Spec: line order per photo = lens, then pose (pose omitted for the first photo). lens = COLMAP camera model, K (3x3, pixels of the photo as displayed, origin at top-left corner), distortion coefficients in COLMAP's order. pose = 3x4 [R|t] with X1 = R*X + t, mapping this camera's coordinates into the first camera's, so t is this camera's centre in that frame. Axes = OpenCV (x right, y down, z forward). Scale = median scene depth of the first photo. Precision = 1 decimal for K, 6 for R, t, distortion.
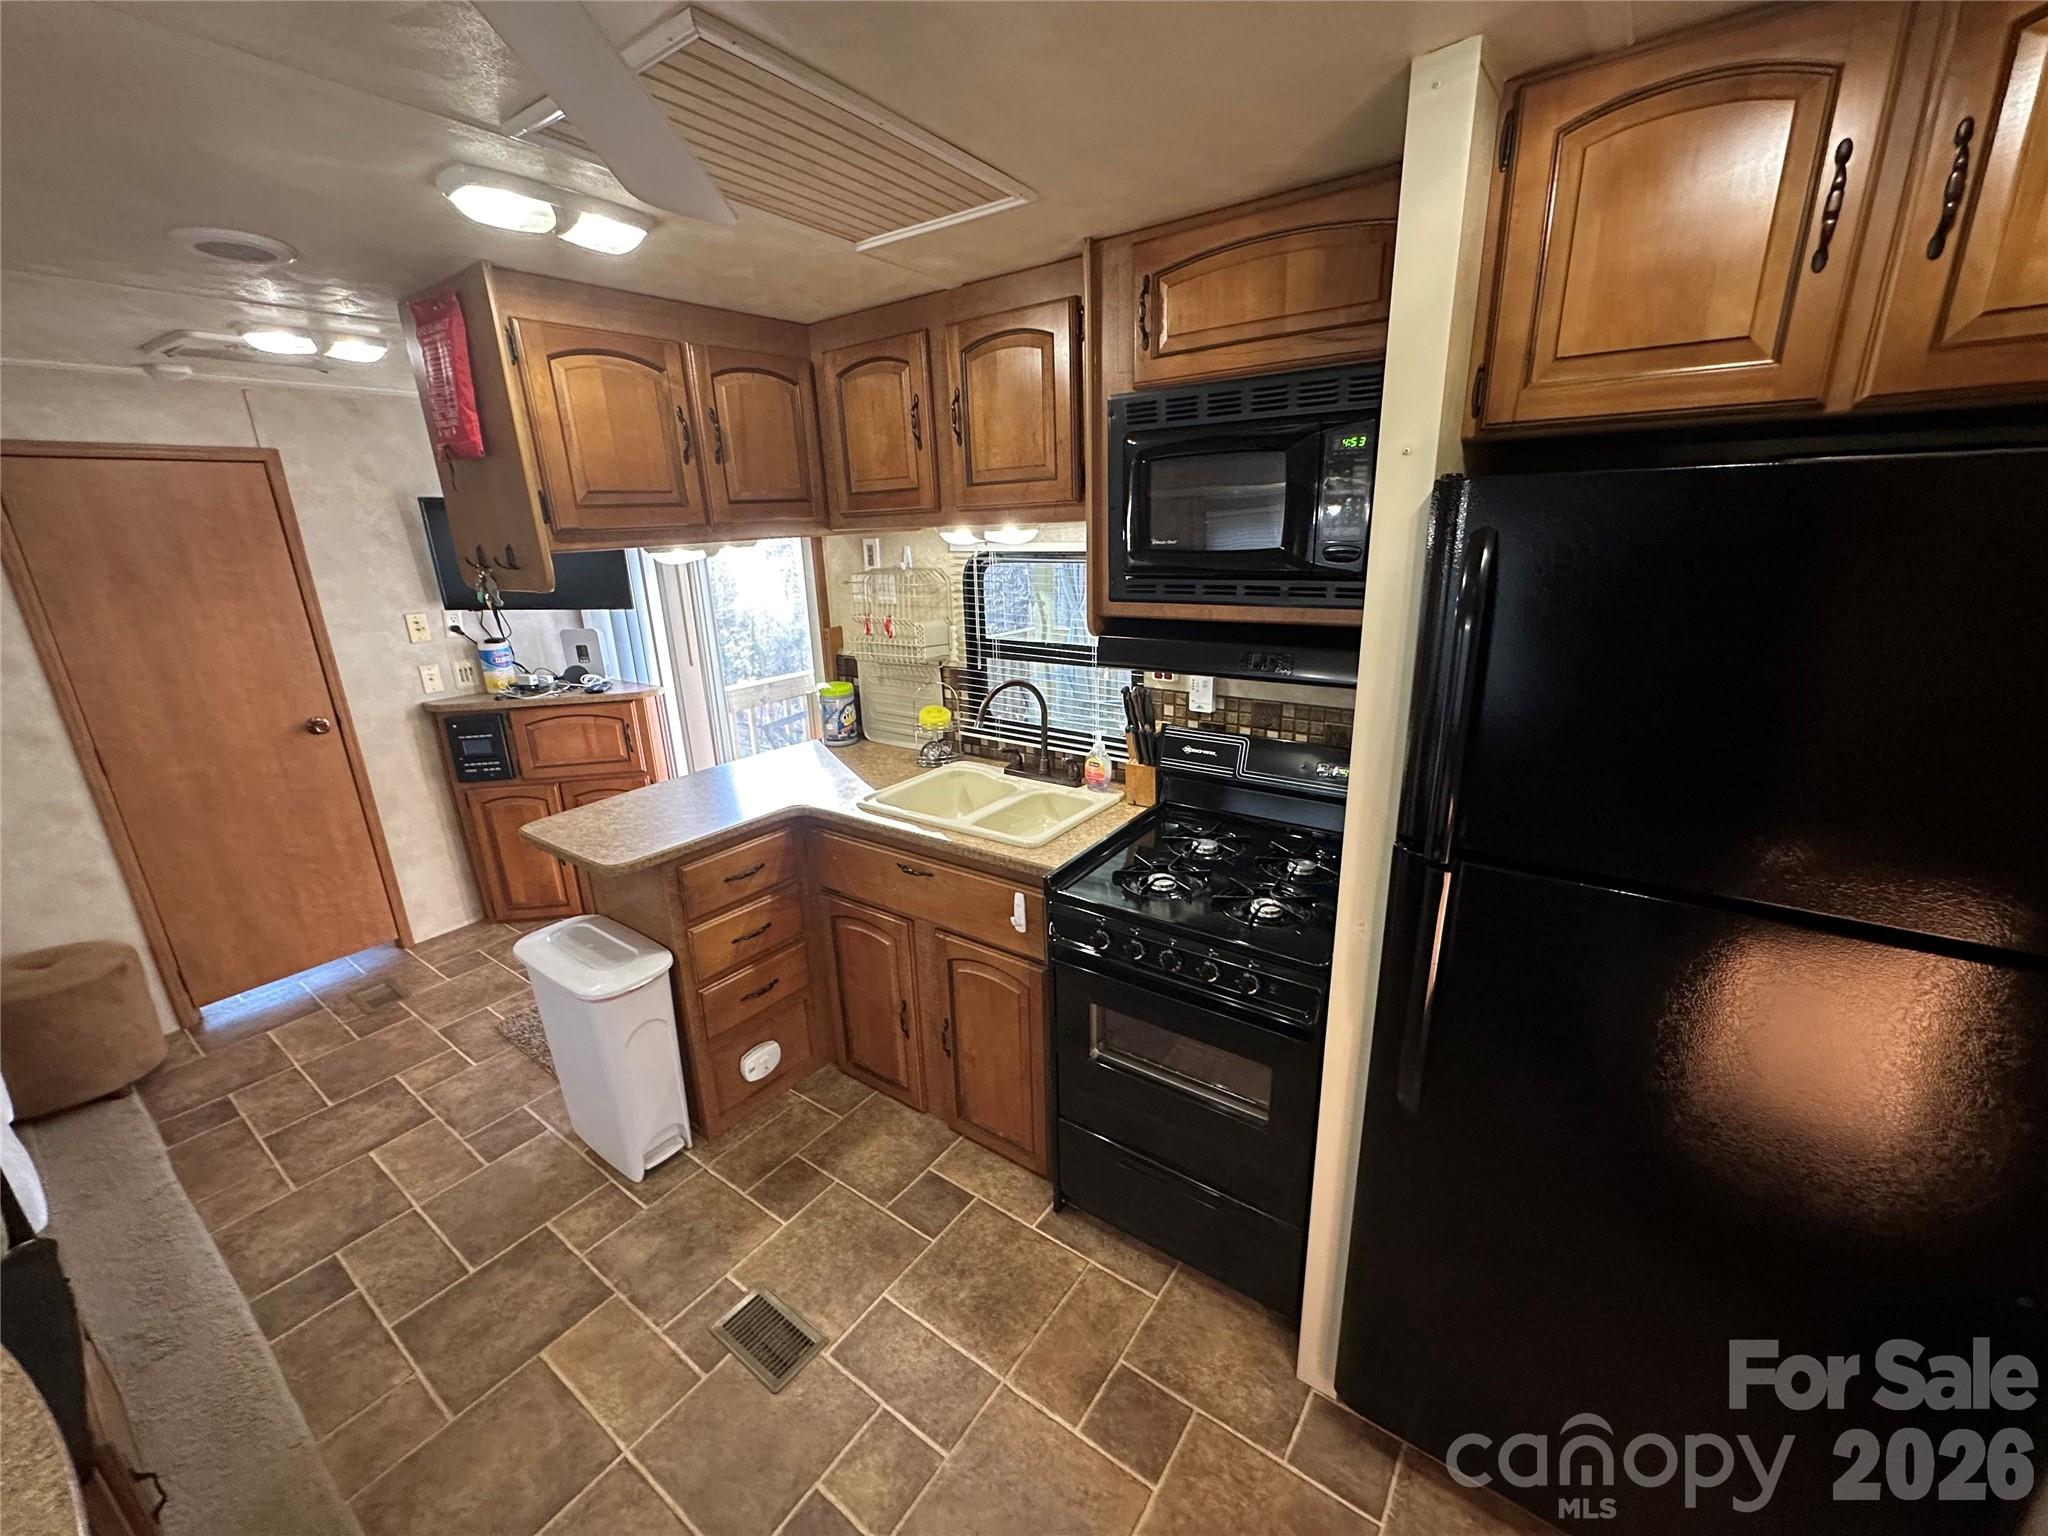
lens RADIAL K [[814.5, 0, 1024.0], [0, 814.5, 768.0], [0, 0, 1]] dist [-0.003905, 0.000808]
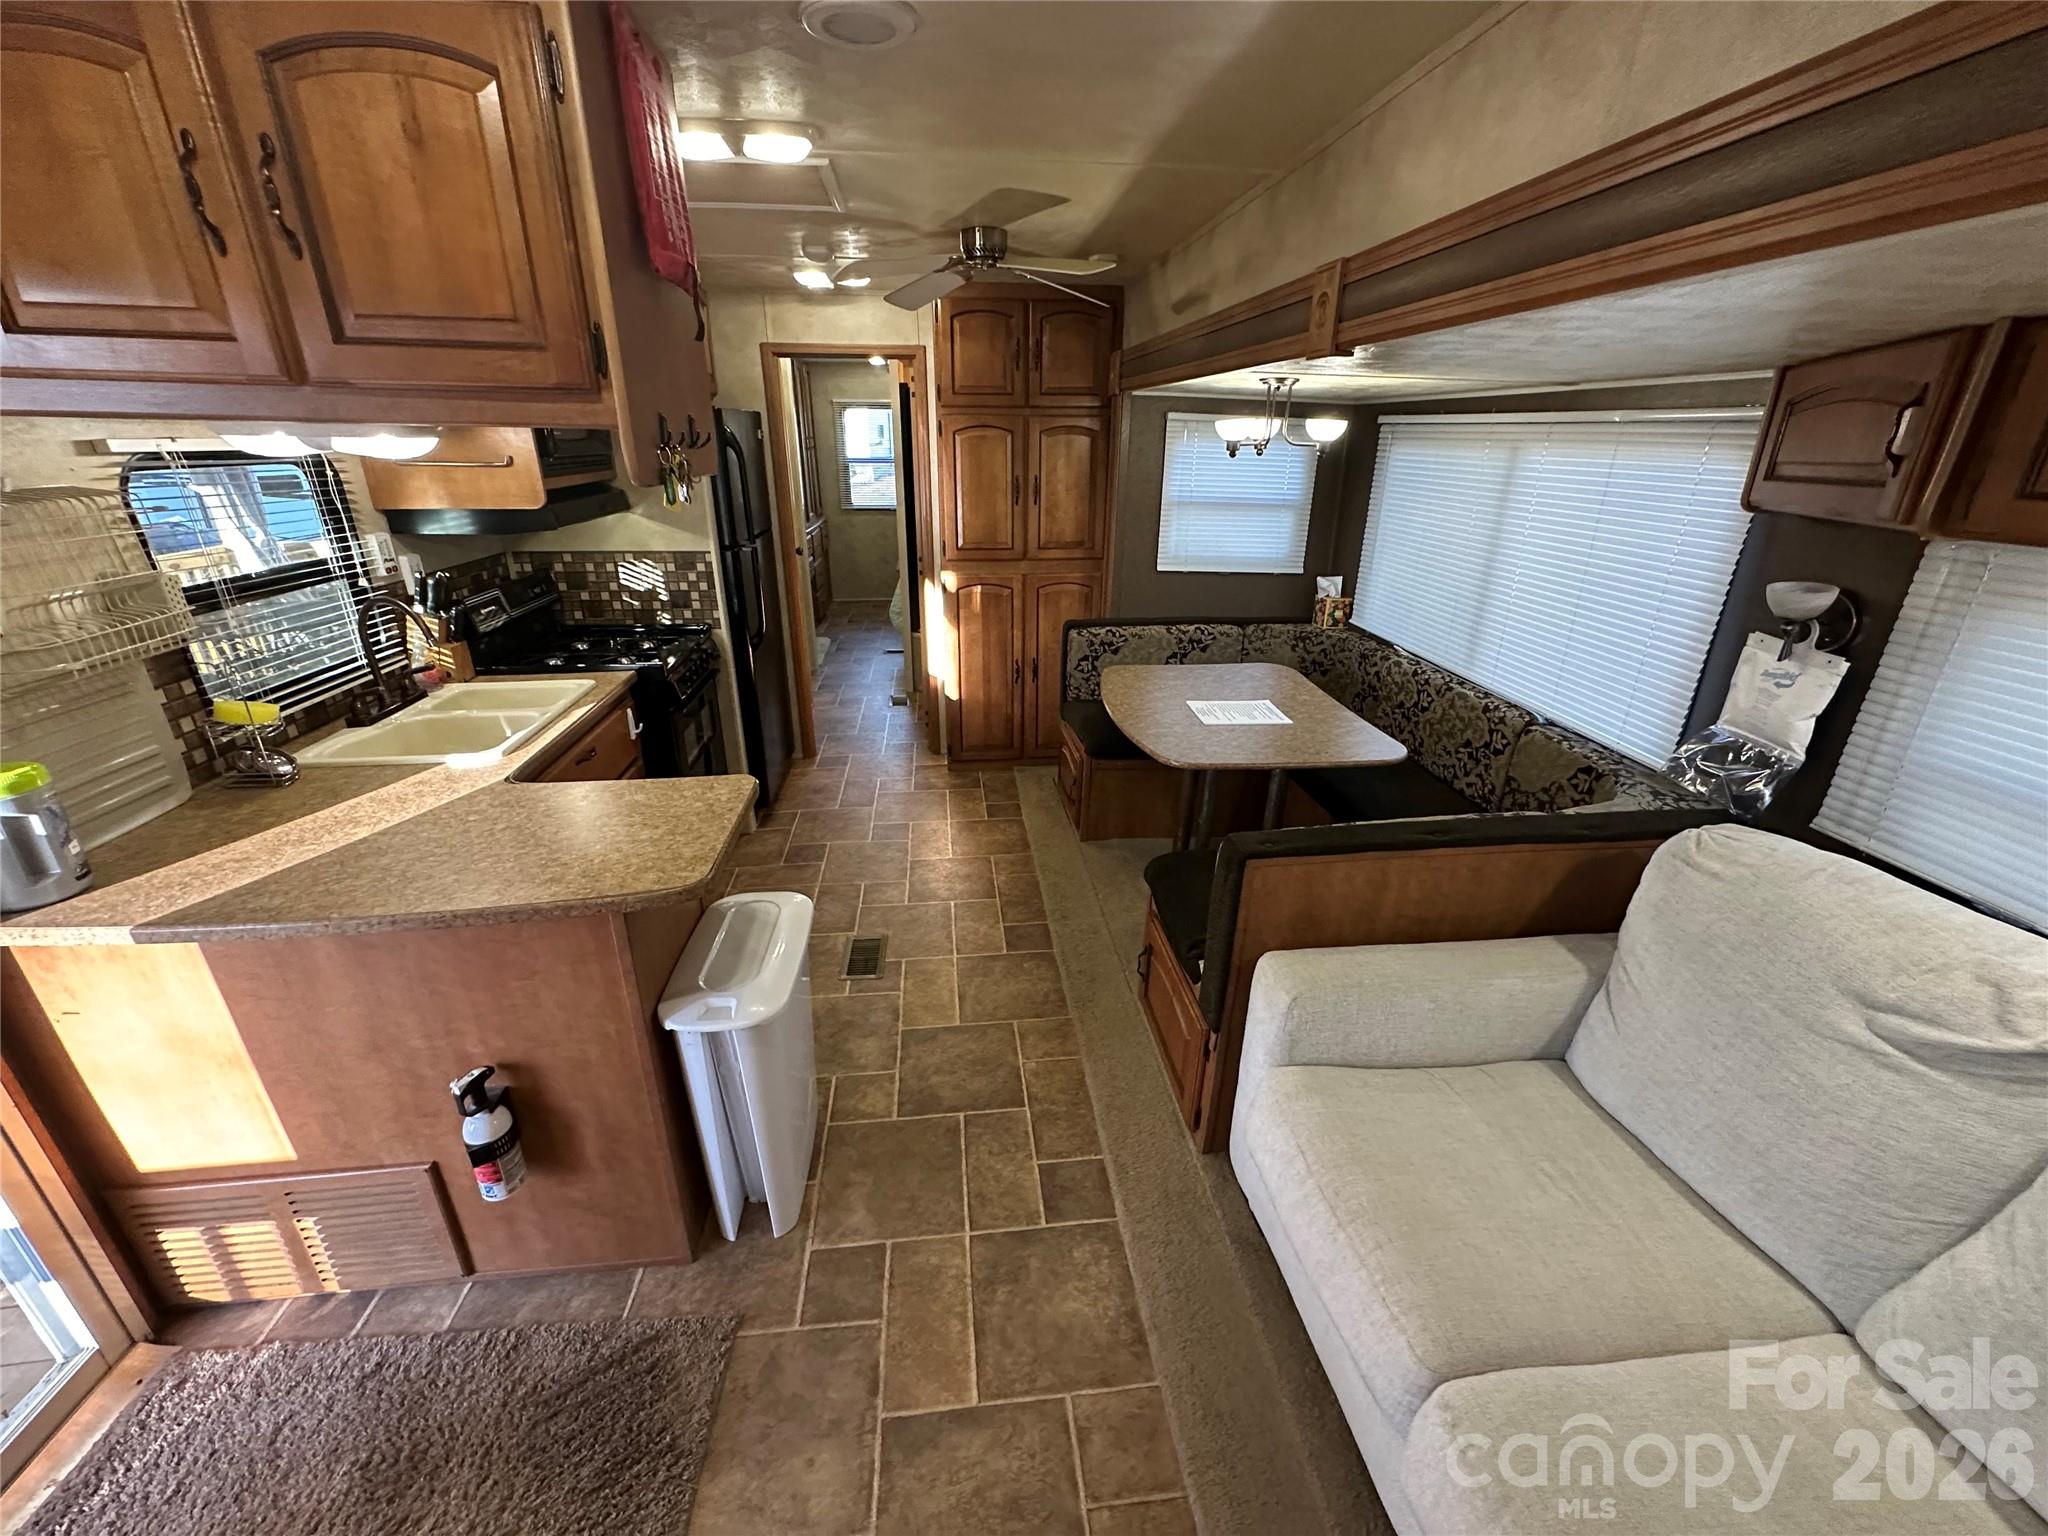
lens RADIAL K [[815.5, 0, 1026.6], [0, 815.5, 767.5], [0, 0, 1]] dist [-0.003475, -0.000112]
pose [[-0.667187, -0.255665, 0.699641, -1.274871], [0.234113, 0.819687, 0.522786, -0.285668], [-0.707144, 0.512591, -0.487029, 1.136978]]
